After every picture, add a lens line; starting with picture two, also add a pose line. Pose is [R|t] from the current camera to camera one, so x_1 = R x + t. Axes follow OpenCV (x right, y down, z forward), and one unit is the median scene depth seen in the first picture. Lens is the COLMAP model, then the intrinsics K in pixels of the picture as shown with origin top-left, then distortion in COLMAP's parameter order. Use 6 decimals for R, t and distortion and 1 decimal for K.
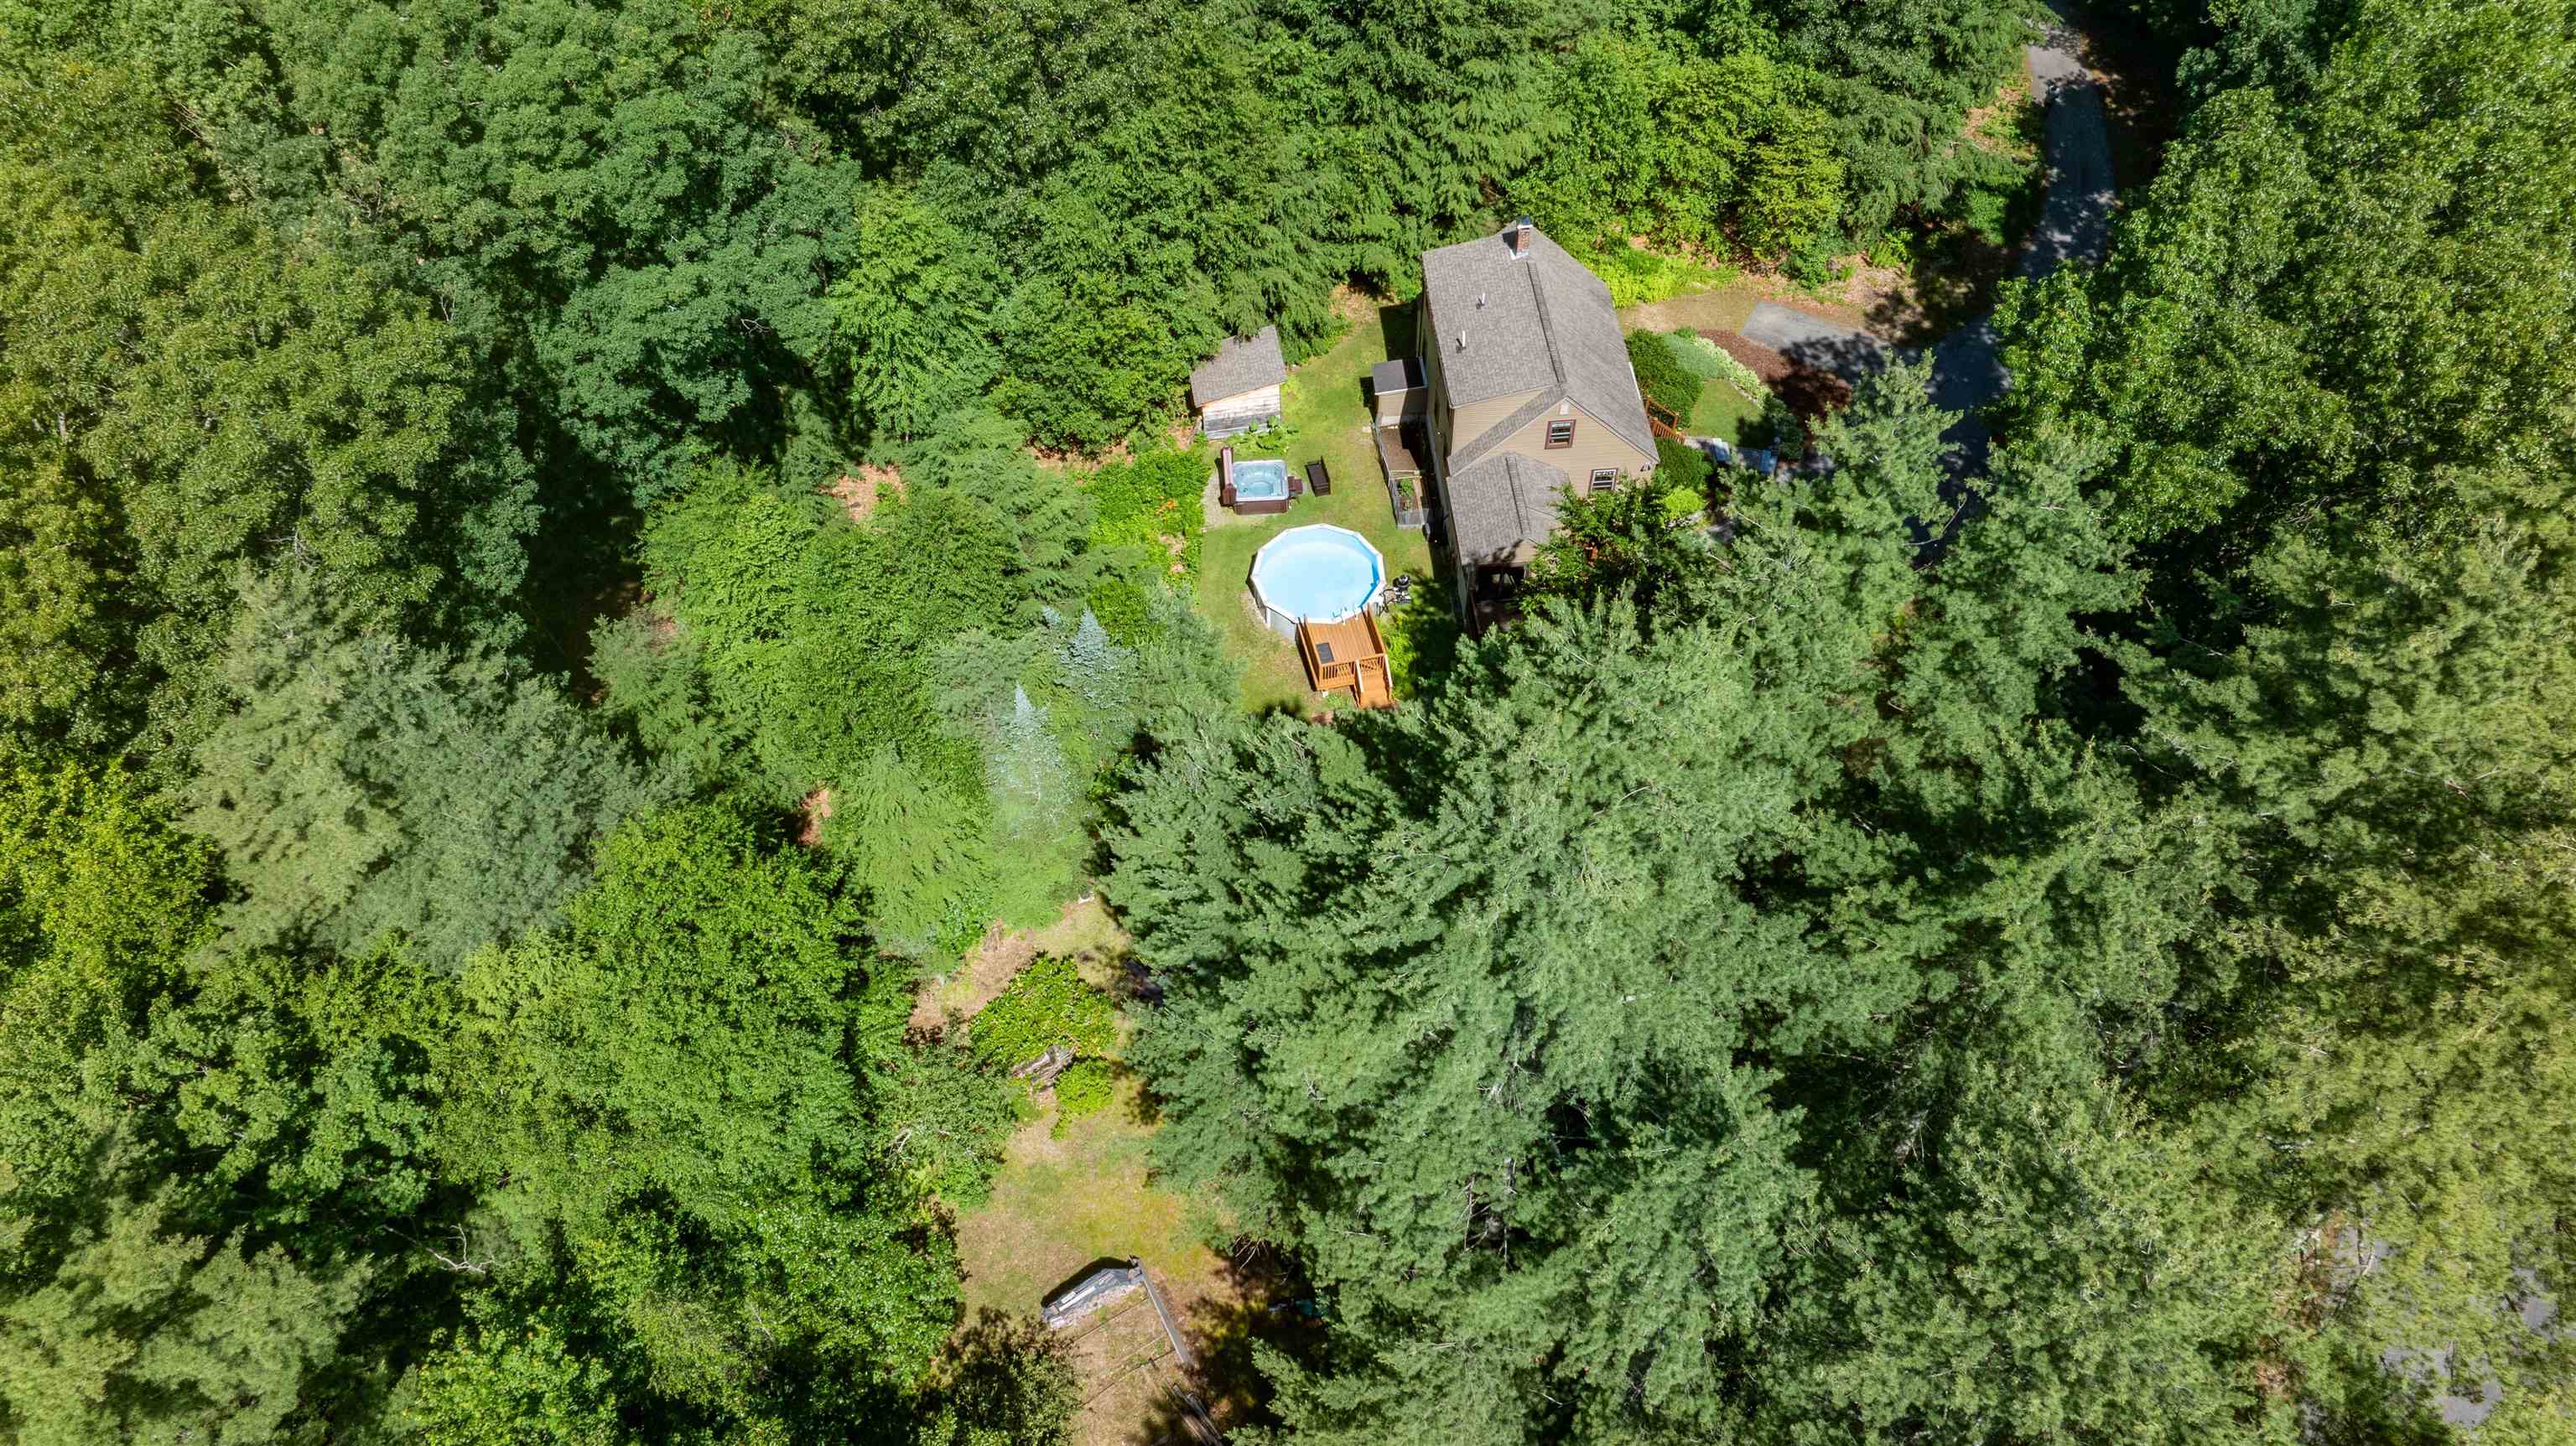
lens RADIAL K [[1754.2, 0, 1288.0], [0, 1754.2, 723.0], [0, 0, 1]] dist [-0.048634, 0.053346]
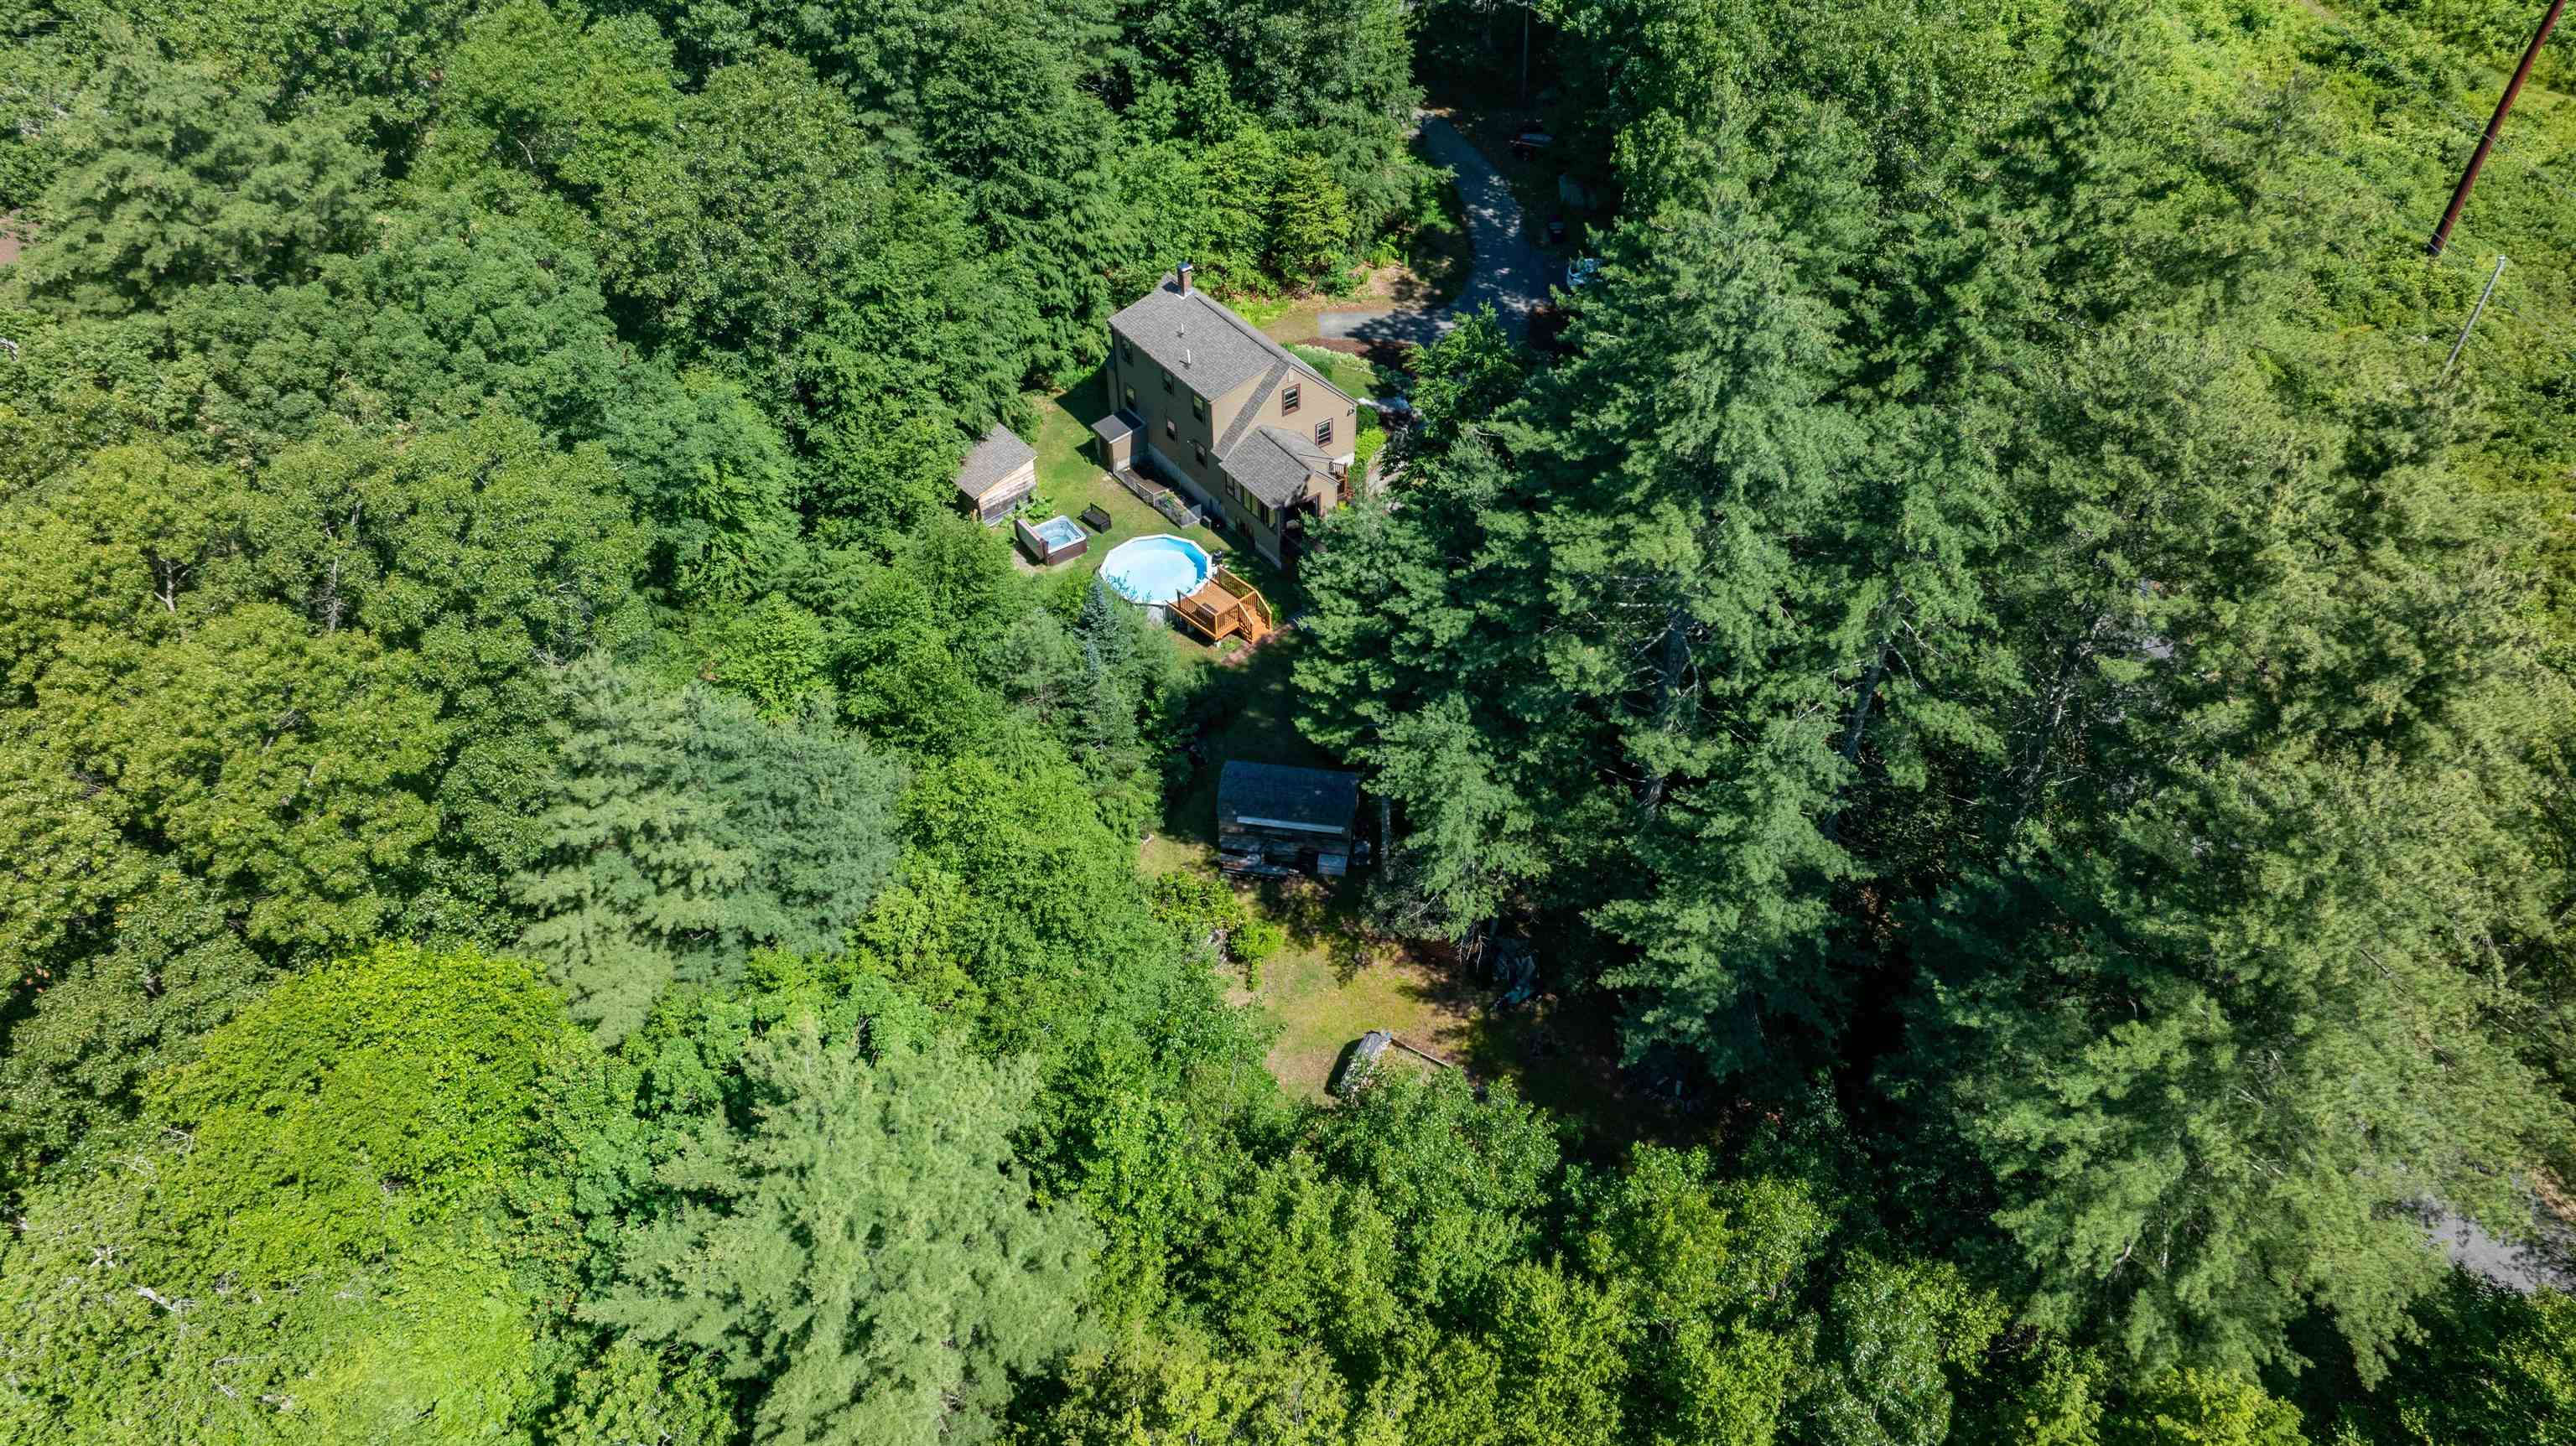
lens RADIAL K [[1754.2, 0, 1288.0], [0, 1754.2, 723.0], [0, 0, 1]] dist [-0.048634, 0.053346]
pose [[0.856673, -0.354785, 0.374484, -0.357829], [0.410869, 0.908225, -0.079459, 0.129848], [-0.311925, 0.221934, 0.923823, -0.099254]]
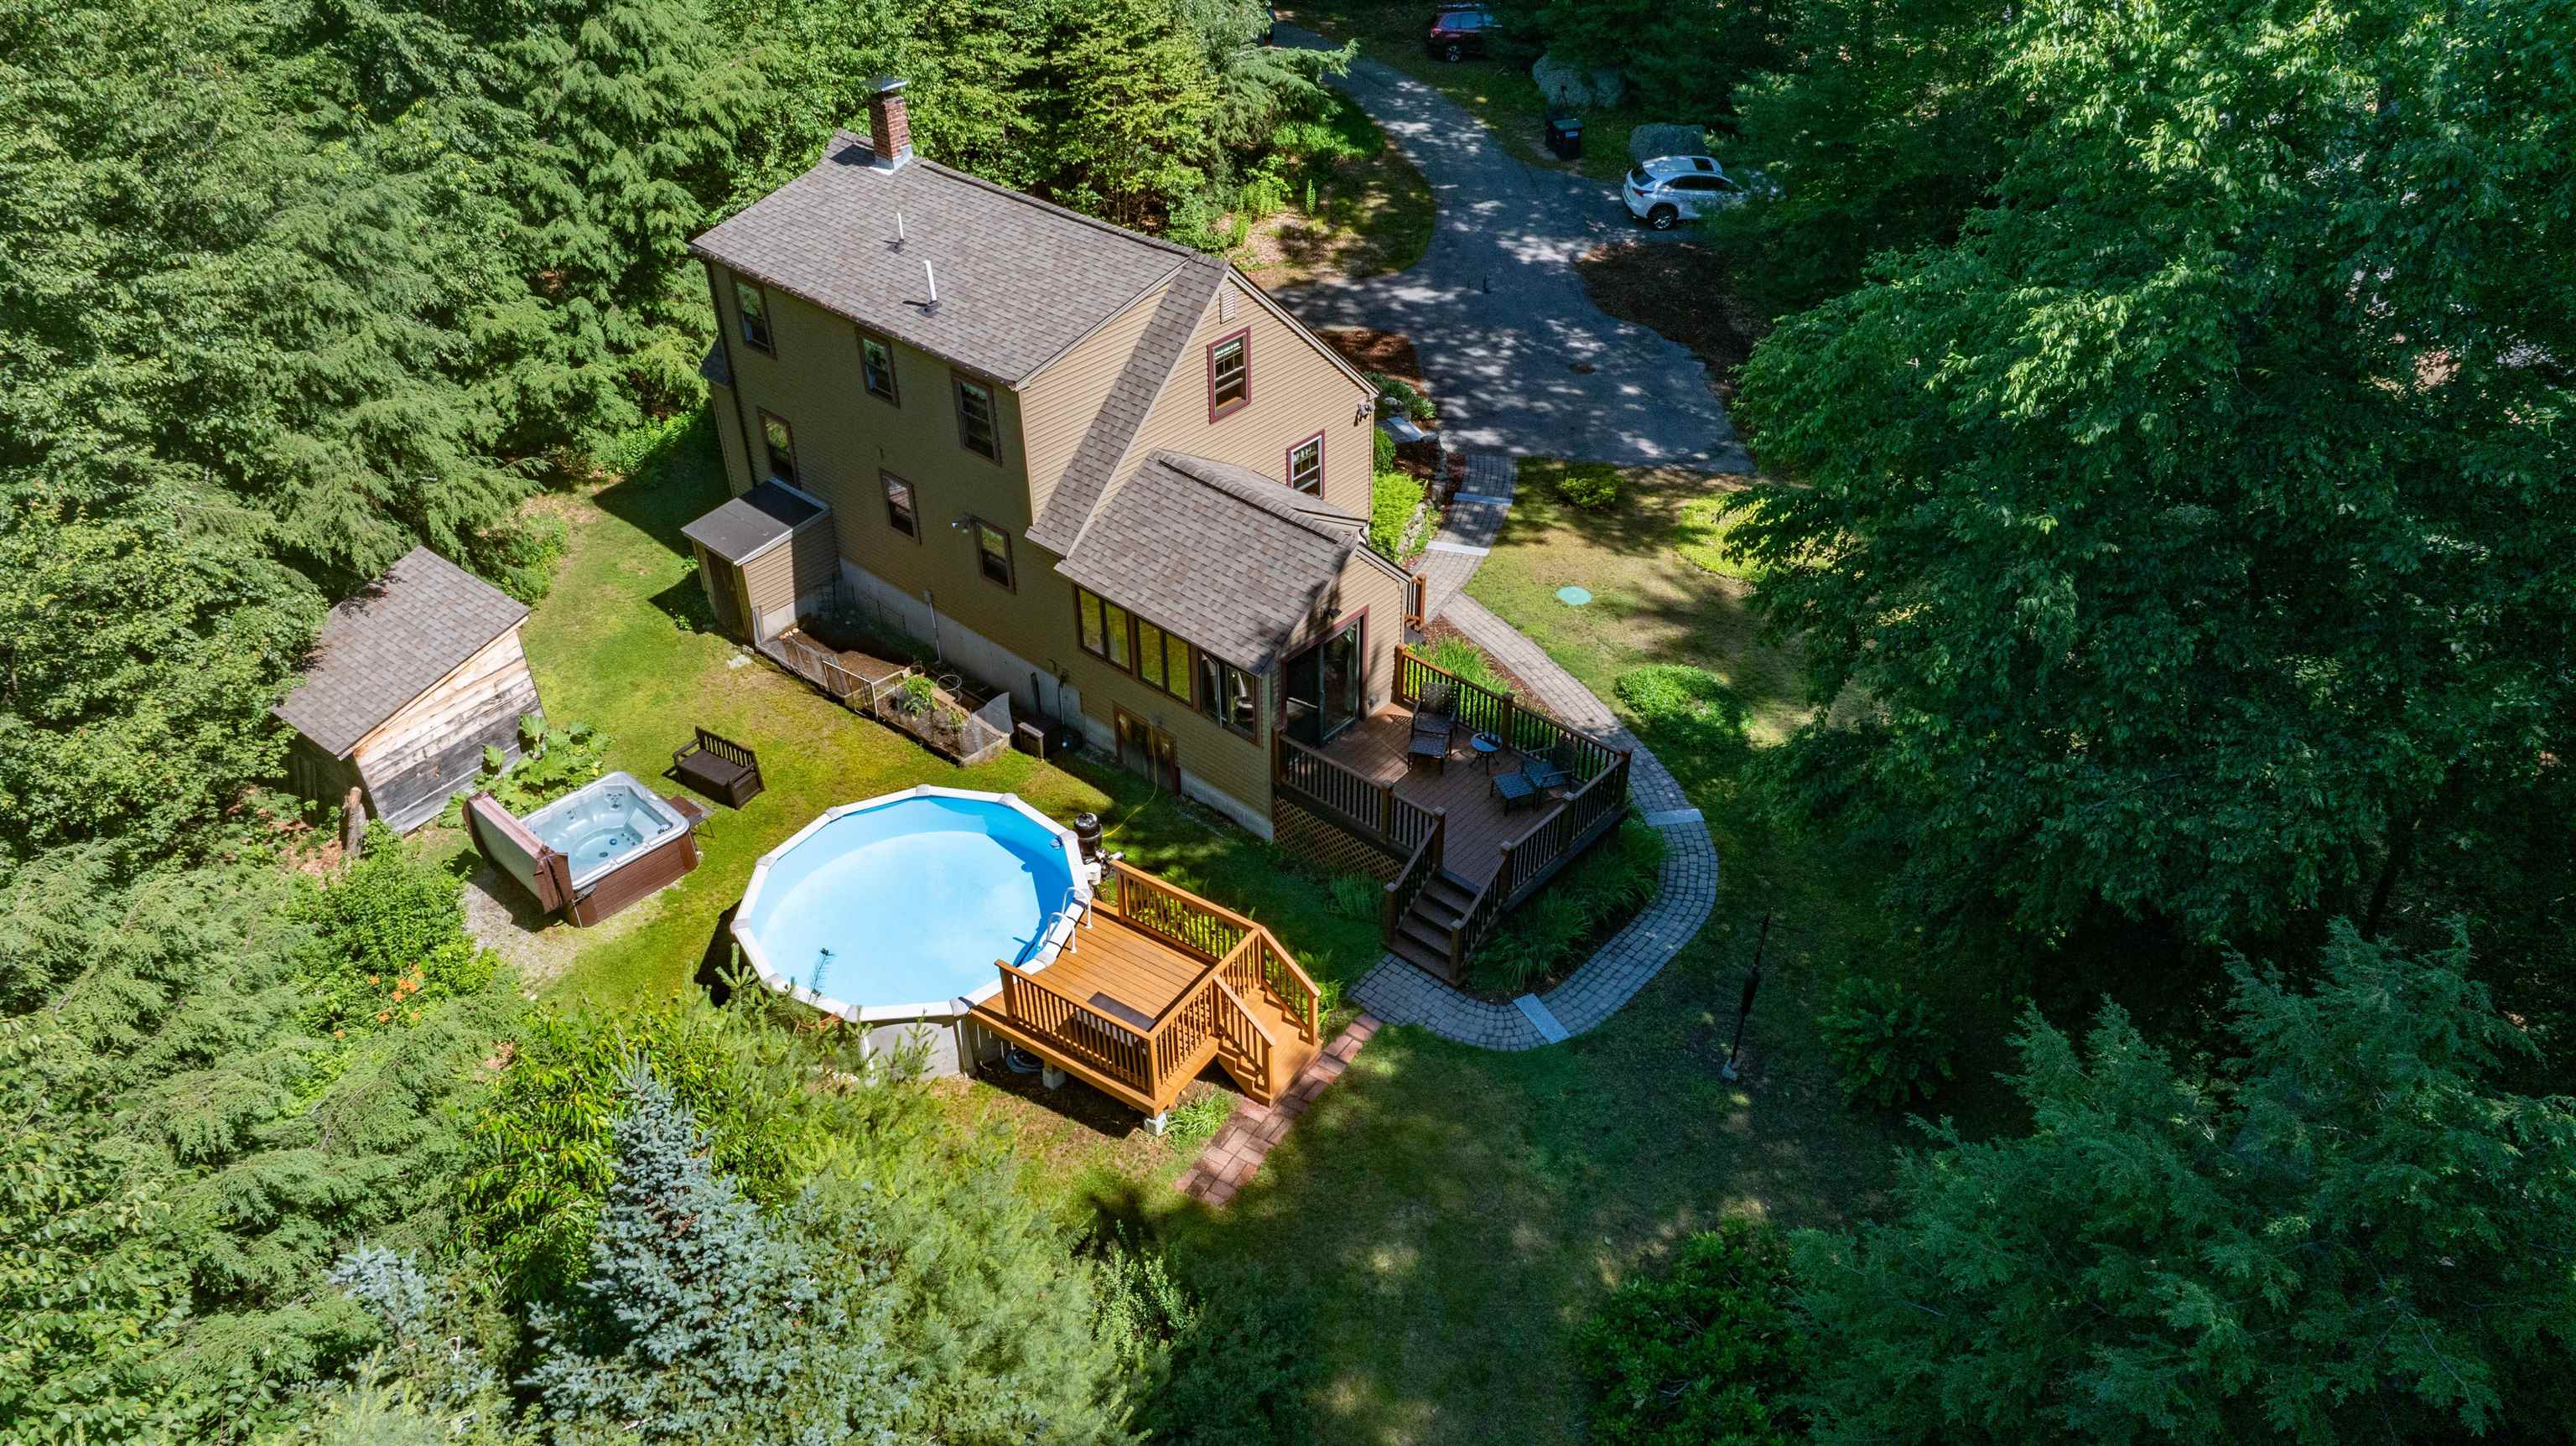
lens RADIAL K [[1819.1, 0, 1348.7], [0, 1819.1, 718.4], [0, 0, 1]] dist [-0.046586, -0.000536]
pose [[0.714746, -0.403296, 0.571394, -0.115973], [0.548212, 0.830380, -0.099658, -0.023322], [-0.434283, 0.384475, 0.814603, 0.566263]]
